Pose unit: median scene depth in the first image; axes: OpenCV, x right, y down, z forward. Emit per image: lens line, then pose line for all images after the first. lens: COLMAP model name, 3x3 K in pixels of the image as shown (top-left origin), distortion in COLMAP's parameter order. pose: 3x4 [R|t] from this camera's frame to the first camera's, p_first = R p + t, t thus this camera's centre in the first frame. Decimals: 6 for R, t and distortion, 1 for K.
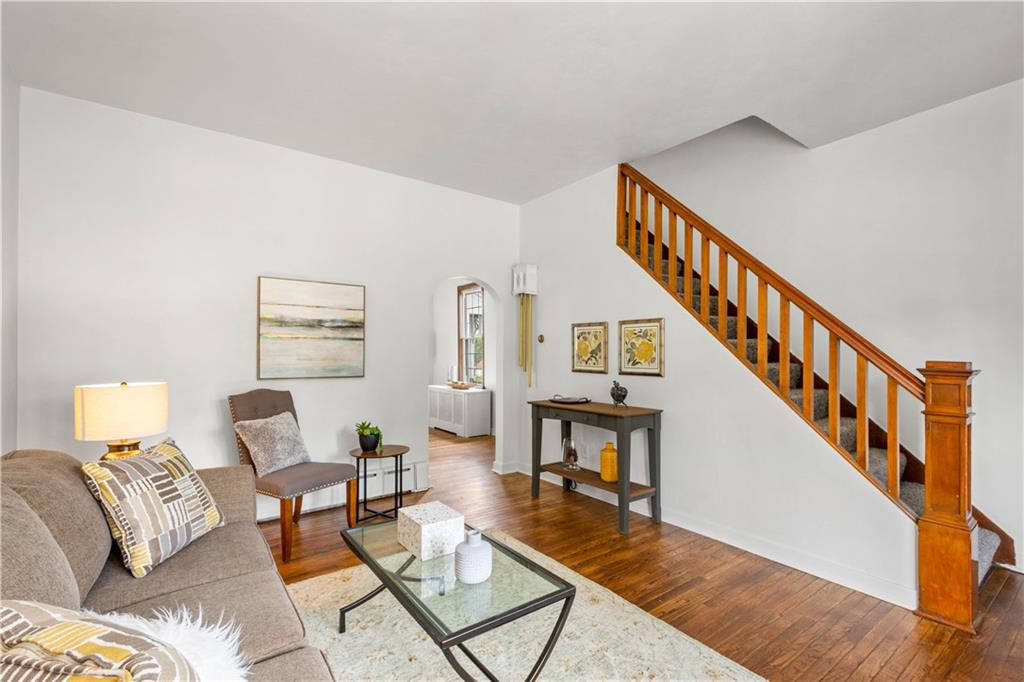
lens RADIAL K [[455.1, 0, 514.7], [0, 455.1, 356.8], [0, 0, 1]] dist [0.003498, 0.000754]
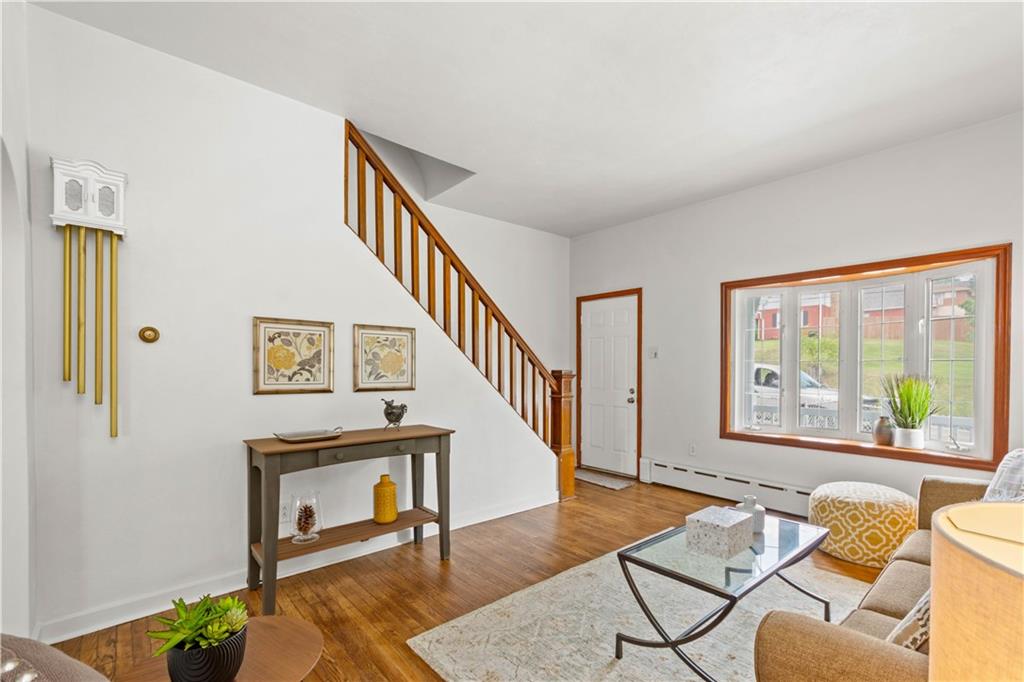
lens RADIAL K [[450.7, 0, 517.5], [0, 450.7, 371.7], [0, 0, 1]] dist [0.003331, 0.000520]
pose [[-0.088017, -0.012514, 0.996040, -0.579560], [0.003659, 0.999910, 0.012886, -0.005174], [-0.996112, 0.004778, -0.087964, 0.793754]]
